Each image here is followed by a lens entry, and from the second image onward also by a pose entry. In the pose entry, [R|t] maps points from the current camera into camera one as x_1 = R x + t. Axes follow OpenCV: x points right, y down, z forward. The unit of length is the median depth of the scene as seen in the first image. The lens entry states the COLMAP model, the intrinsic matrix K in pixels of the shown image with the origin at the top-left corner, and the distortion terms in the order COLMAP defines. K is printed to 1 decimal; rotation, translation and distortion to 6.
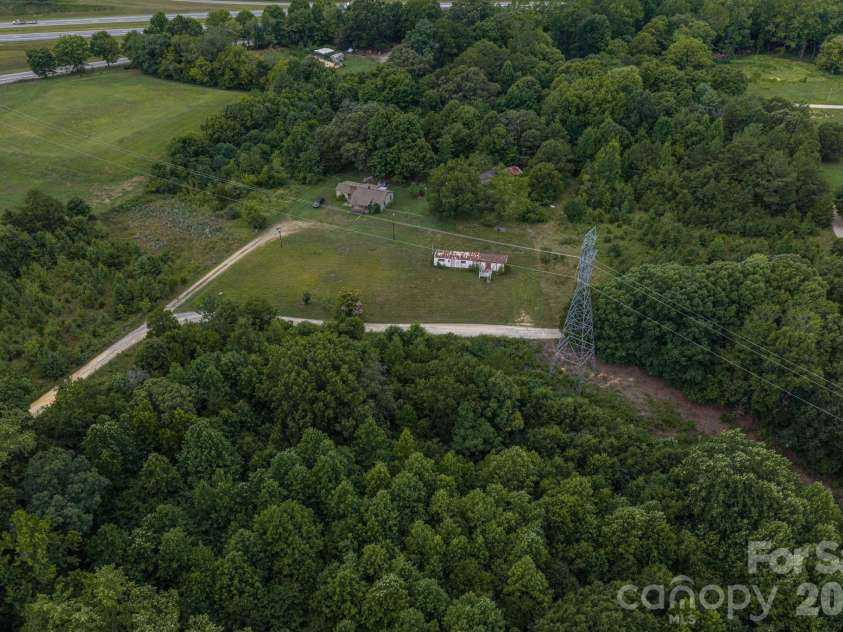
lens RADIAL K [[780.6, 0, 421.5], [0, 780.6, 316.0], [0, 0, 1]] dist [0.015296, -0.023850]
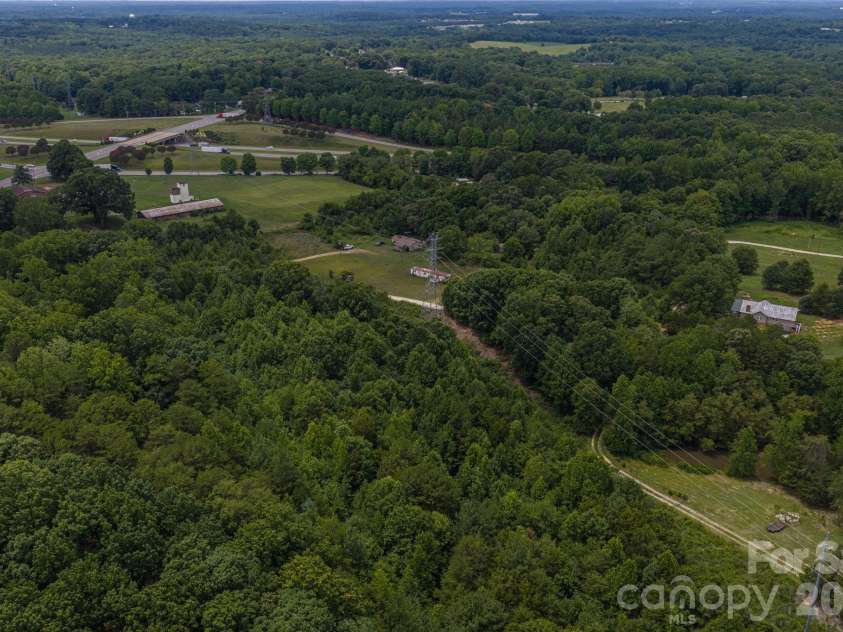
lens RADIAL K [[786.5, 0, 421.5], [0, 786.5, 316.0], [0, 0, 1]] dist [0.019430, -0.028603]
pose [[0.913585, 0.160452, -0.373656, 0.588502], [-0.239644, 0.954787, -0.175932, 0.270437], [0.328533, 0.250273, 0.910730, -0.450553]]
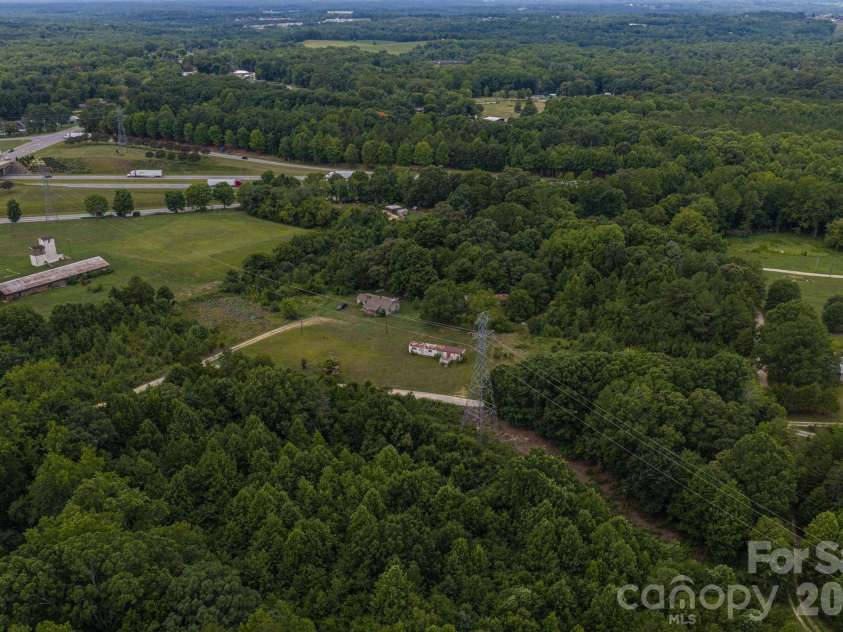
lens RADIAL K [[786.5, 0, 421.5], [0, 786.5, 316.0], [0, 0, 1]] dist [0.019430, -0.028603]
pose [[0.981917, 0.077809, -0.172583, 0.217229], [-0.114105, 0.970678, -0.211577, 0.126245], [0.151060, 0.227444, 0.962003, -0.218362]]
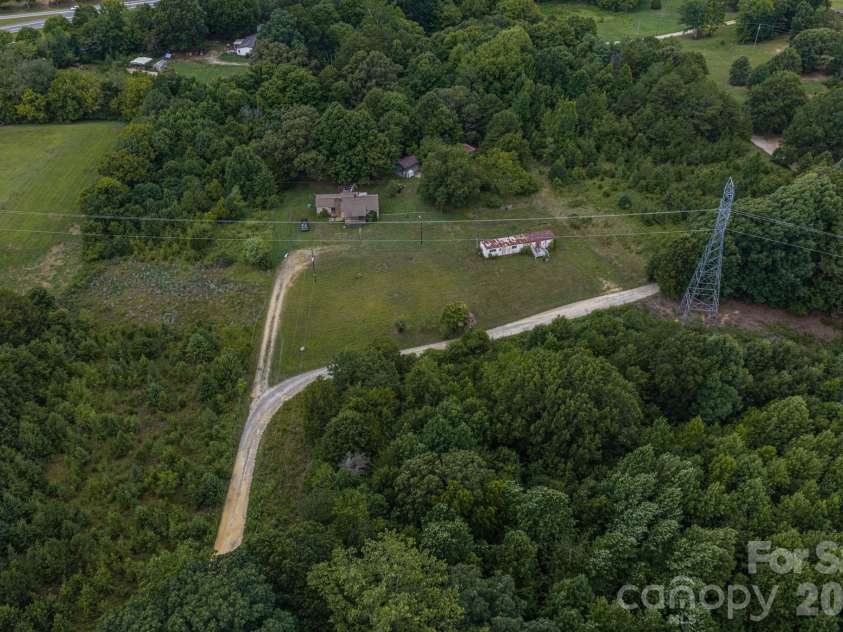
lens RADIAL K [[780.6, 0, 421.5], [0, 780.6, 316.0], [0, 0, 1]] dist [0.015296, -0.023850]
pose [[0.889323, -0.272332, 0.367341, -0.361730], [0.261326, 0.961893, 0.080446, -0.079892], [-0.375251, 0.024454, 0.926601, 0.121208]]
